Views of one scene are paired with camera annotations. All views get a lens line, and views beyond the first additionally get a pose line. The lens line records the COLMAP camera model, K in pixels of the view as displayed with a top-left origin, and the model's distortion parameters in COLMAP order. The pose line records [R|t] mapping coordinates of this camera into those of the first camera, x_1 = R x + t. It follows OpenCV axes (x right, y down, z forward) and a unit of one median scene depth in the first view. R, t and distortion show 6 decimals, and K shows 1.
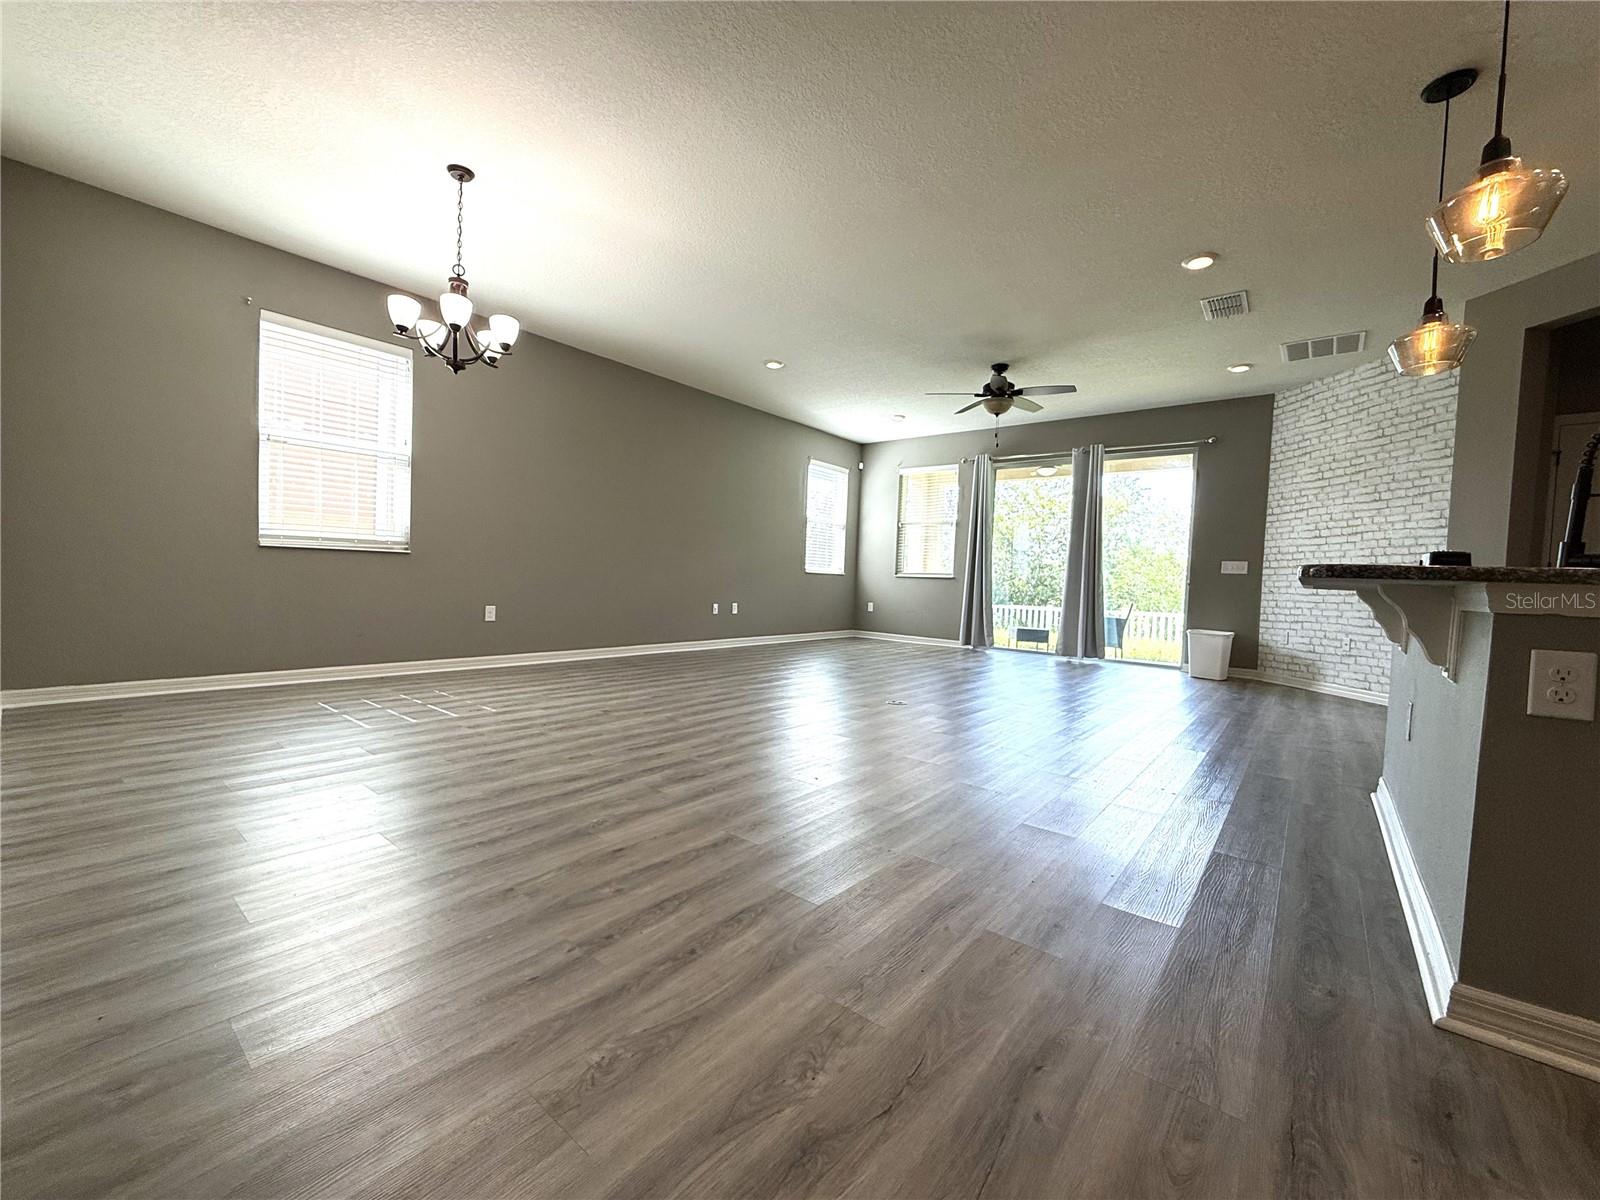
lens RADIAL K [[638.7, 0, 798.4], [0, 638.7, 597.9], [0, 0, 1]] dist [0.000280, 0.000019]
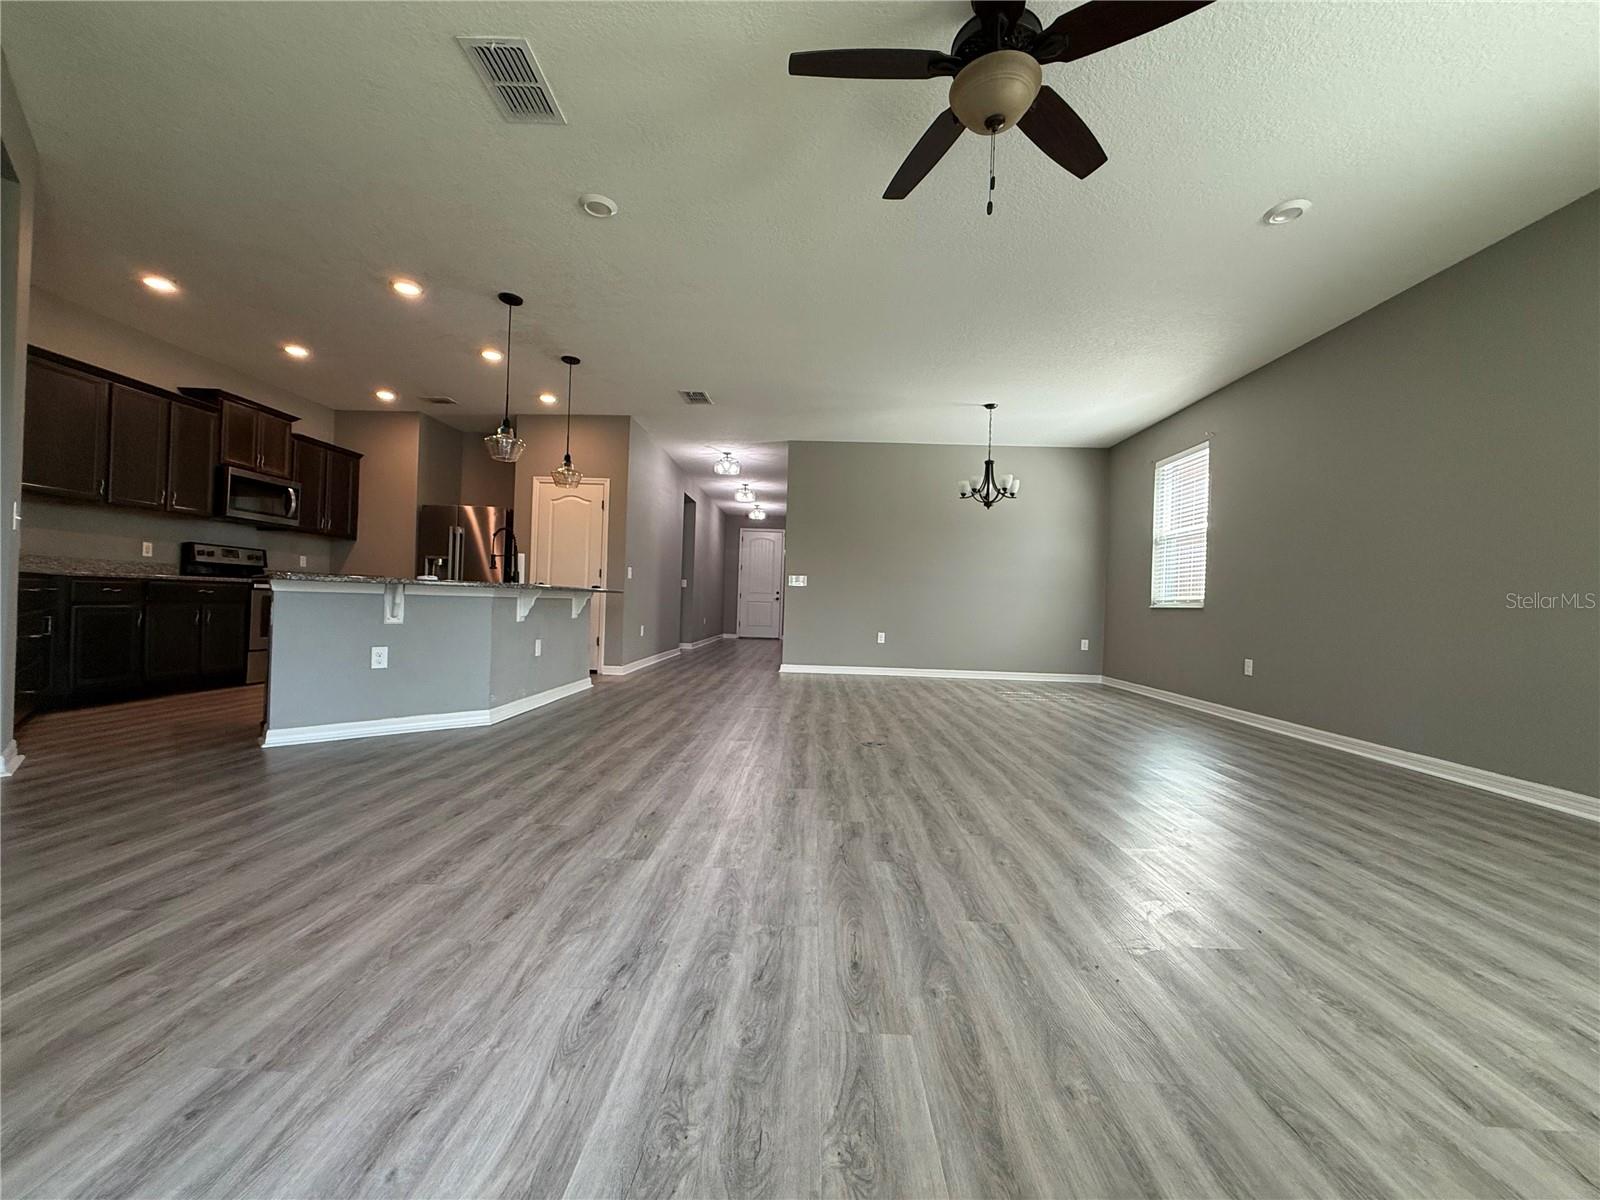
lens RADIAL K [[638.7, 0, 795.0], [0, 638.7, 599.8], [0, 0, 1]] dist [0.000280, 0.000019]
pose [[-0.791860, -0.067626, -0.606947, 0.847096], [-0.082734, 0.996567, -0.003097, -0.023764], [0.605073, 0.047763, -0.794736, 1.745014]]
